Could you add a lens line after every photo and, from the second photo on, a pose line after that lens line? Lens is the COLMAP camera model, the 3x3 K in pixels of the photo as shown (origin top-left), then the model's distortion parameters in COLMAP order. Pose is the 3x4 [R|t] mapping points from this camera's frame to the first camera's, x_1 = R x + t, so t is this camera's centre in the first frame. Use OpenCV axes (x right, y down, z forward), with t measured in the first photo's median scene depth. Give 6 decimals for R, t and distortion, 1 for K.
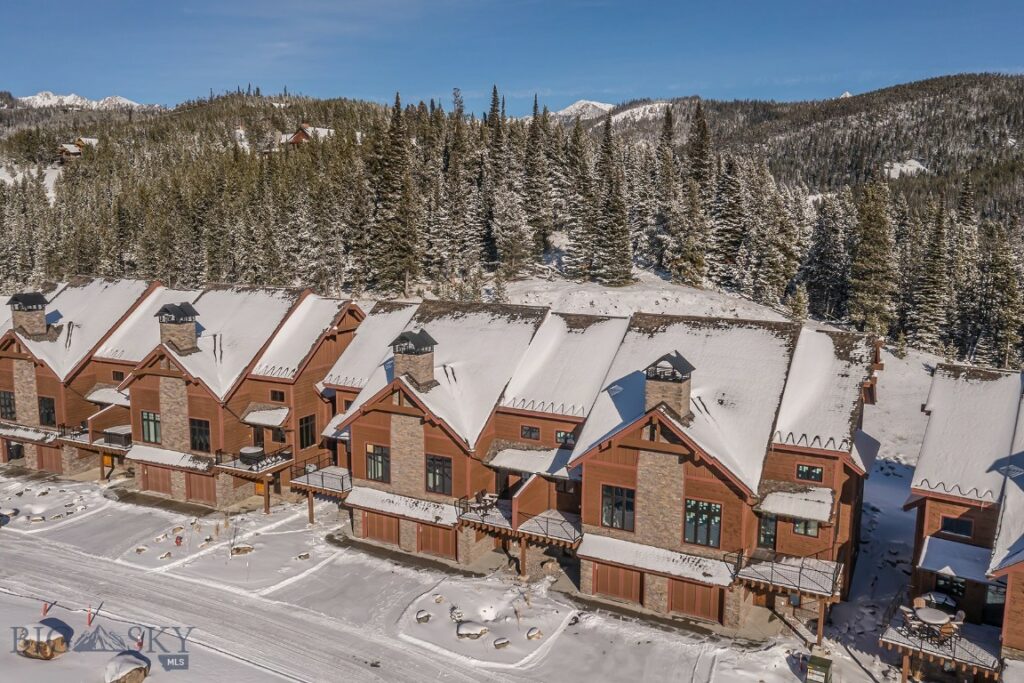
lens RADIAL K [[802.9, 0, 512.0], [0, 802.9, 341.5], [0, 0, 1]] dist [-0.019717, 0.009354]
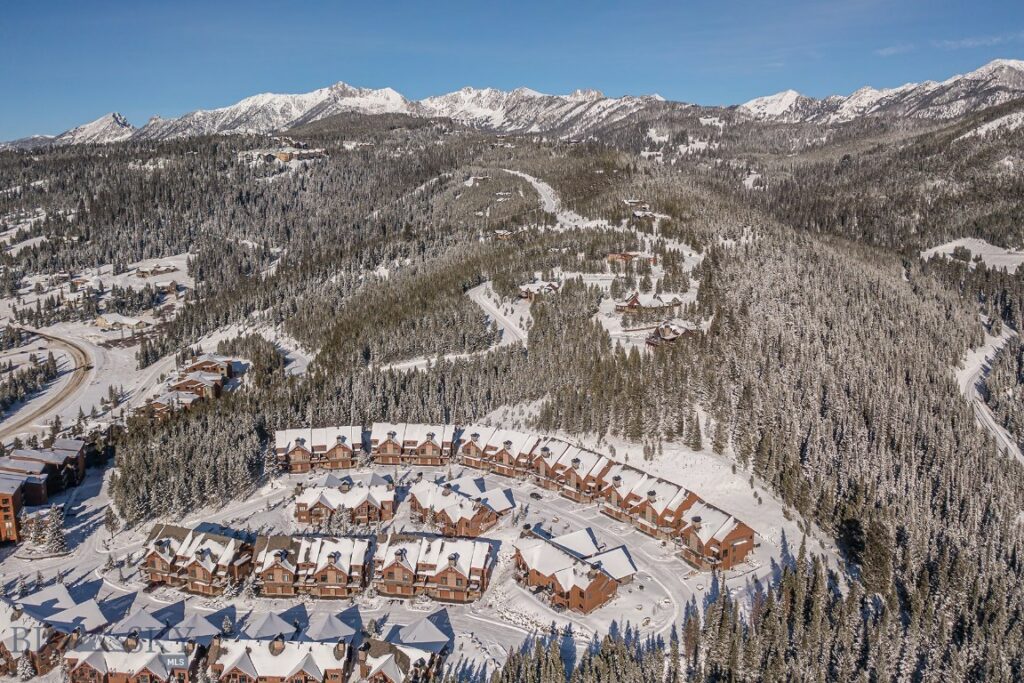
lens RADIAL K [[802.9, 0, 512.0], [0, 802.9, 341.5], [0, 0, 1]] dist [-0.019717, 0.009354]
pose [[0.896353, 0.070705, -0.437666, 1.301185], [-0.051758, 0.997139, 0.055085, -0.991487], [0.440309, -0.026723, 0.897449, -3.474888]]
